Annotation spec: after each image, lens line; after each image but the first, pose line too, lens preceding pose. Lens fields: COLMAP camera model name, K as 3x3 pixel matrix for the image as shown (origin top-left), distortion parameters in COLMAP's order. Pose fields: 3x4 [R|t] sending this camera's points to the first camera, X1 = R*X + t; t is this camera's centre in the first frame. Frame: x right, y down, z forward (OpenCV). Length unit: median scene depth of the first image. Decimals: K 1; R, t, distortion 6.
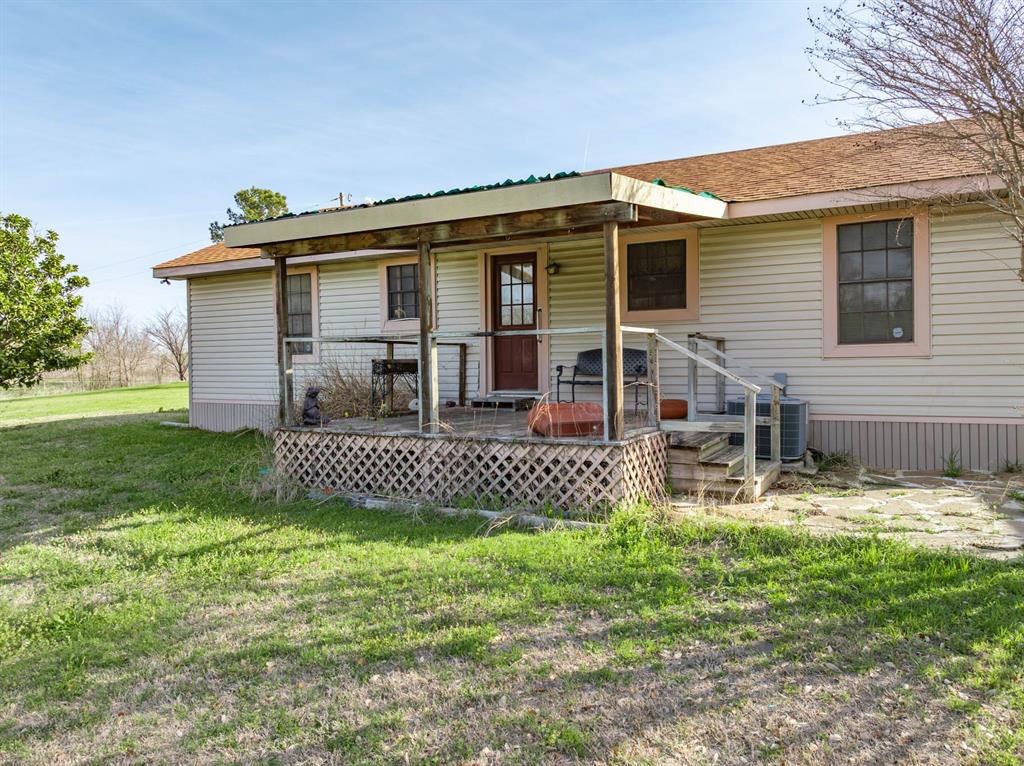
lens RADIAL K [[676.6, 0, 512.0], [0, 676.6, 383.0], [0, 0, 1]] dist [-0.047855, -0.000522]
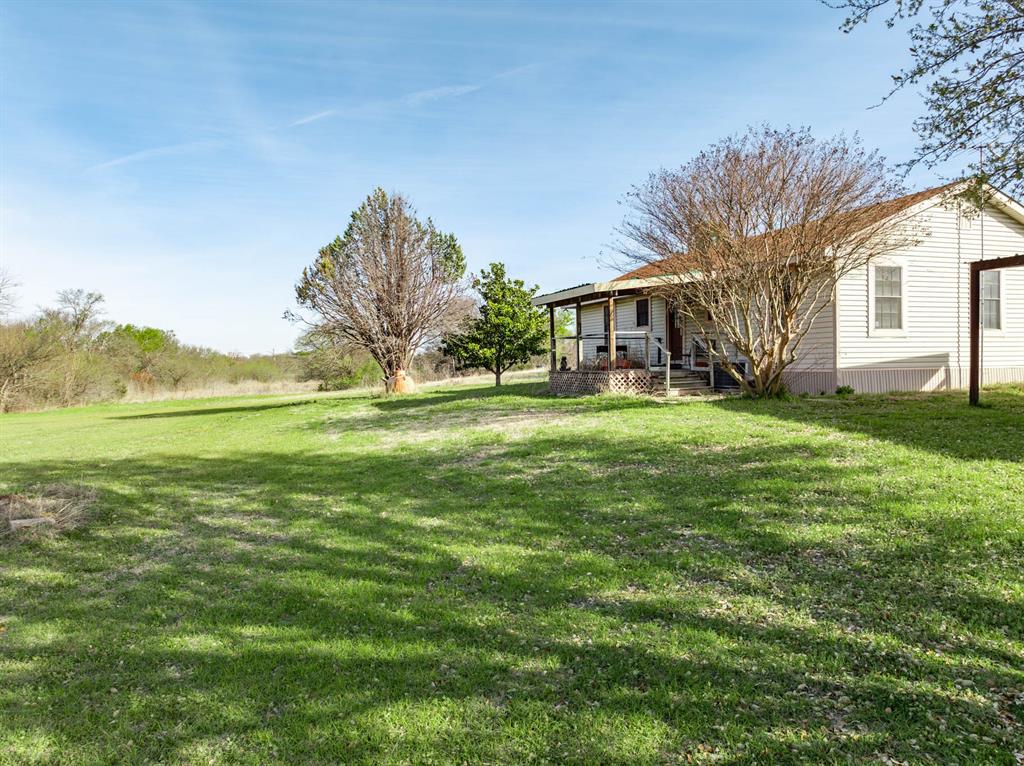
lens RADIAL K [[718.4, 0, 512.0], [0, 718.4, 383.0], [0, 0, 1]] dist [-0.050439, -0.000647]
pose [[0.704599, 0.022067, -0.709262, 1.198933], [-0.020811, 0.999729, 0.010430, 0.066194], [0.709300, 0.007412, 0.704867, -0.863031]]
